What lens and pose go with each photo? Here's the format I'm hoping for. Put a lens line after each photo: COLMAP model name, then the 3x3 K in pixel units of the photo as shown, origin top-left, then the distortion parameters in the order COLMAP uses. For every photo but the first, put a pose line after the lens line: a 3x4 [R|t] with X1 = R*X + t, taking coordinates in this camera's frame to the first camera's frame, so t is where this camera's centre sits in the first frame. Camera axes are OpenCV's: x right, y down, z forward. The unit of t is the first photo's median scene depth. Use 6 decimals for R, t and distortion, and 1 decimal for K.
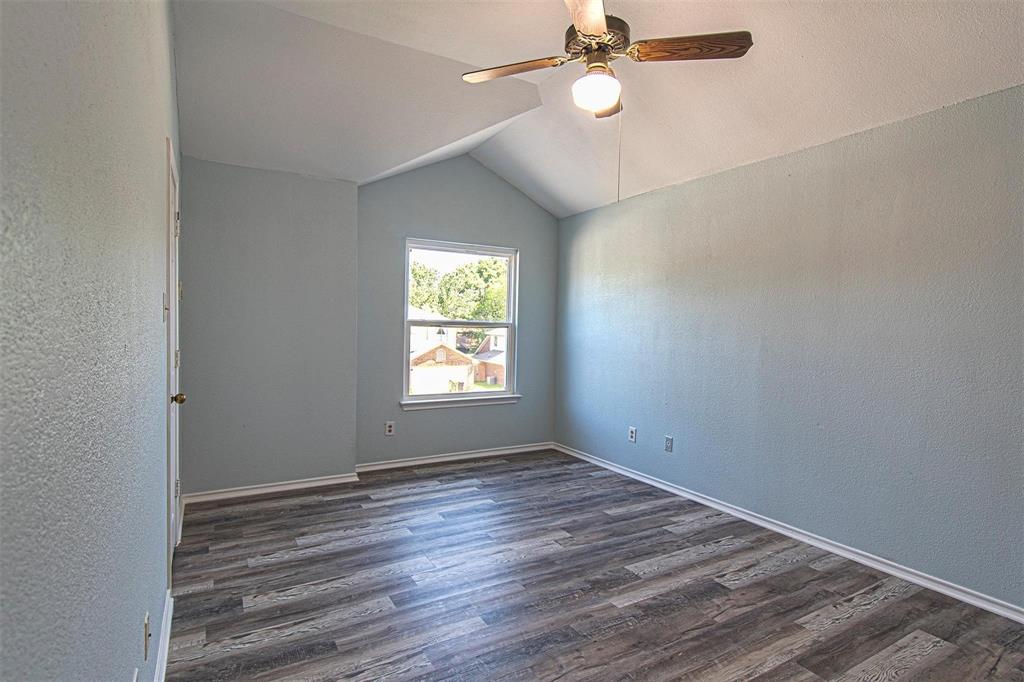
lens RADIAL K [[518.6, 0, 509.4], [0, 518.6, 341.5], [0, 0, 1]] dist [0.006539, -0.004150]
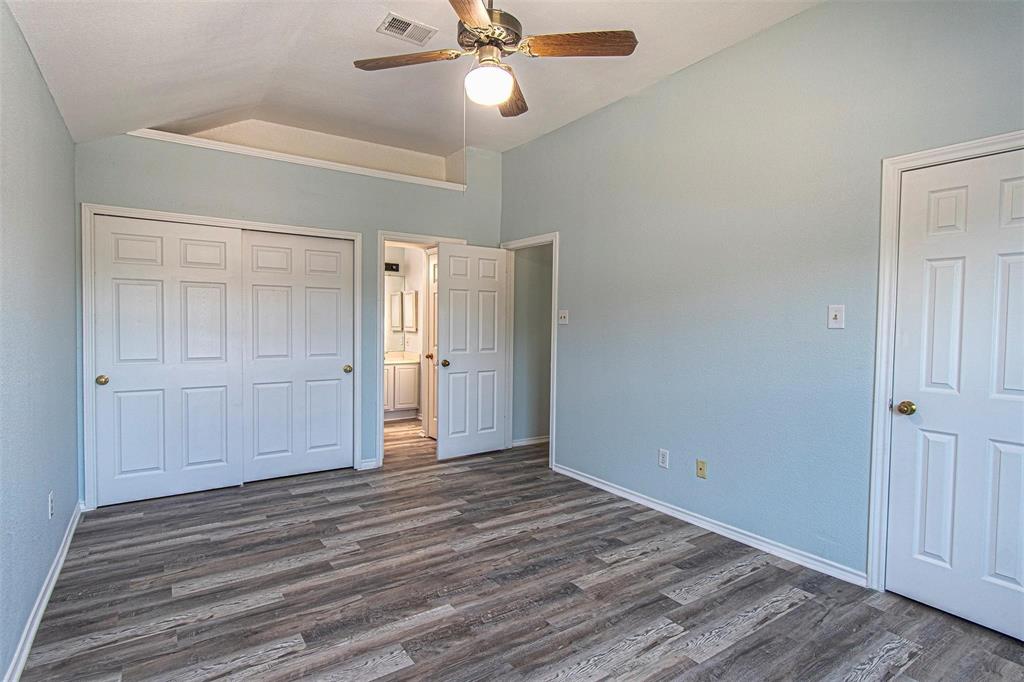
lens RADIAL K [[518.6, 0, 506.9], [0, 518.6, 339.3], [0, 0, 1]] dist [0.006539, -0.004150]
pose [[-0.997226, -0.029044, -0.068540, 0.150539], [-0.033652, 0.997182, 0.067052, -0.052168], [0.066399, 0.069173, -0.995393, 1.613907]]
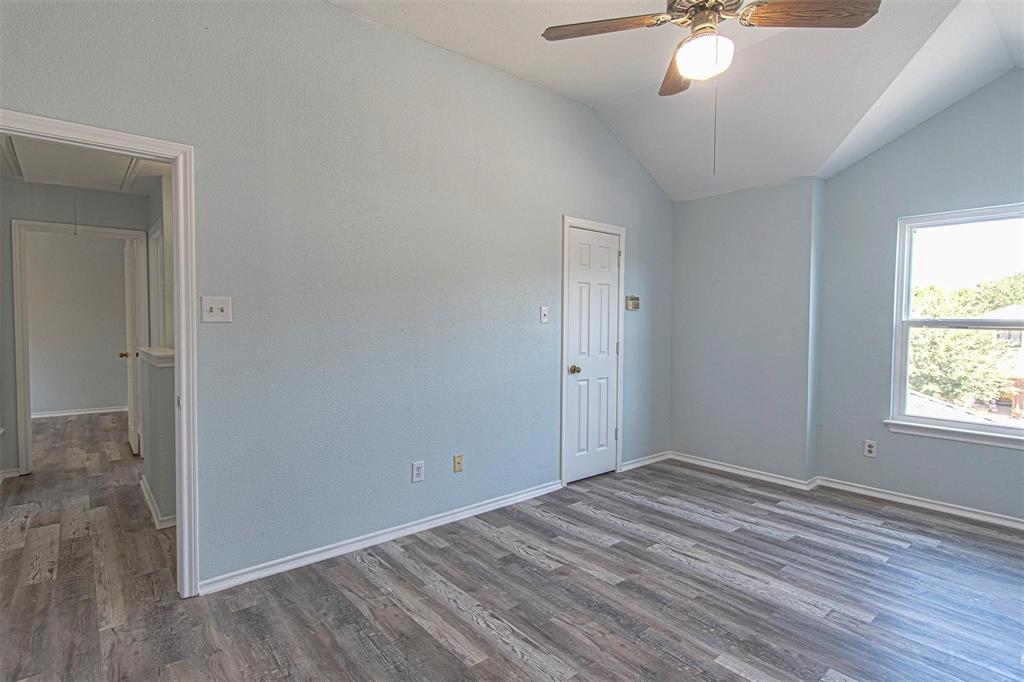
lens RADIAL K [[518.6, 0, 509.7], [0, 518.6, 340.6], [0, 0, 1]] dist [0.006539, -0.004150]
pose [[0.169765, 0.019786, -0.985286, 0.791990], [-0.036368, 0.999243, 0.013800, 0.001781], [0.984813, 0.033490, 0.170356, 0.427802]]
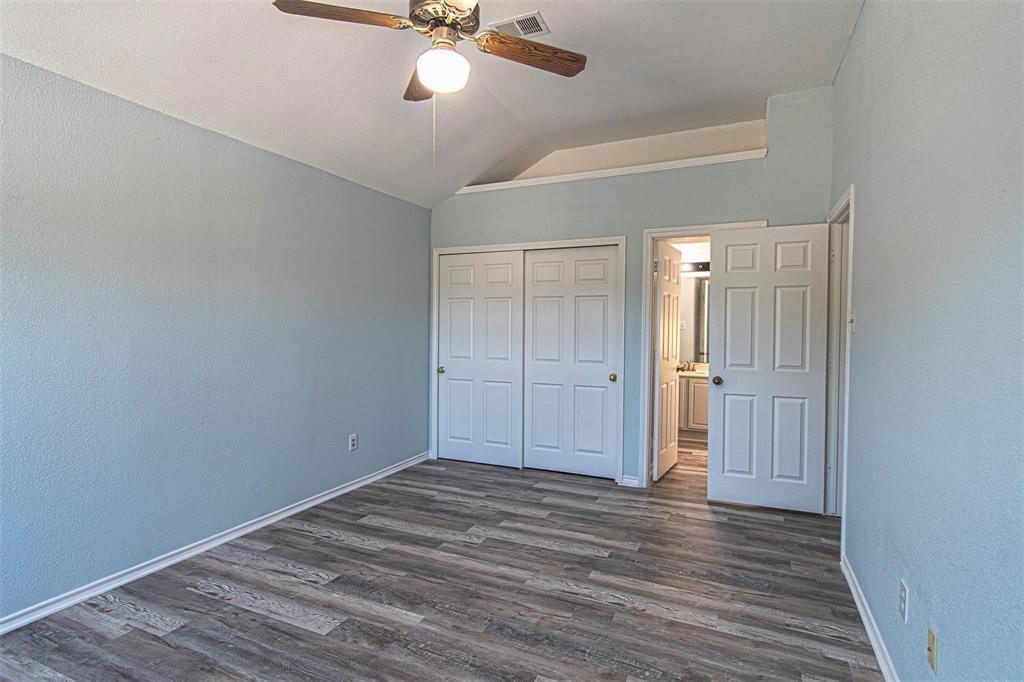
lens RADIAL K [[518.6, 0, 508.0], [0, 518.6, 338.7], [0, 0, 1]] dist [0.006539, -0.004150]
pose [[-0.571433, -0.044329, 0.819450, -0.534023], [0.010552, 0.998061, 0.061349, -0.051915], [-0.820581, 0.043703, -0.569857, 1.153596]]
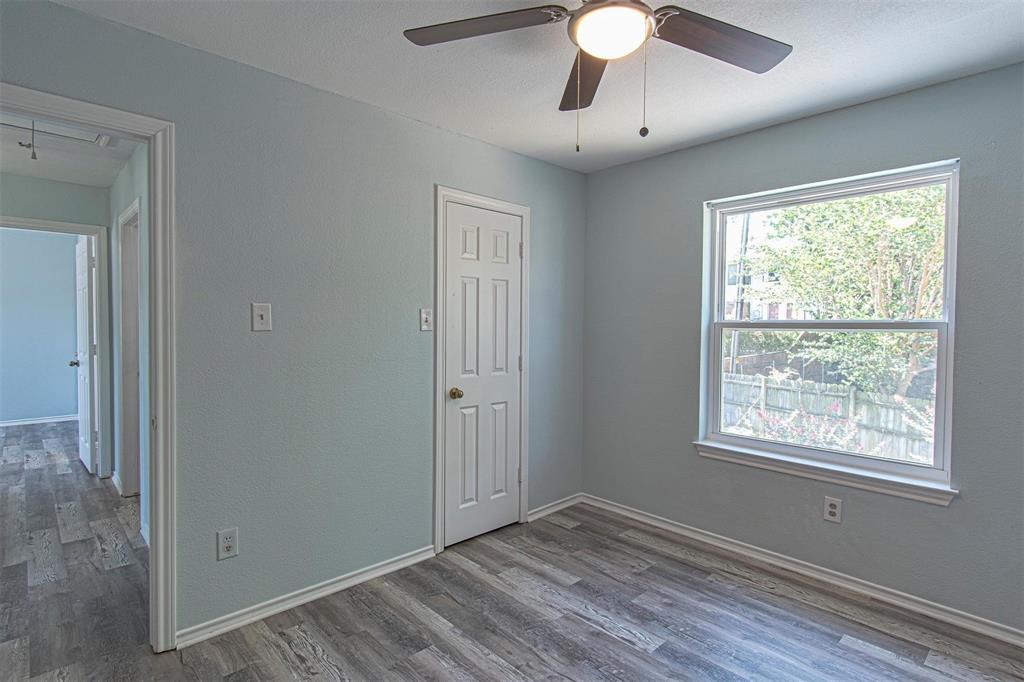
lens RADIAL K [[518.6, 0, 513.6], [0, 518.6, 340.3], [0, 0, 1]] dist [0.006539, -0.004150]
pose [[0.245206, 0.014316, -0.969365, 0.482823], [-0.030935, 0.999497, 0.006936, -0.025142], [0.968977, 0.028286, 0.245526, 0.694005]]
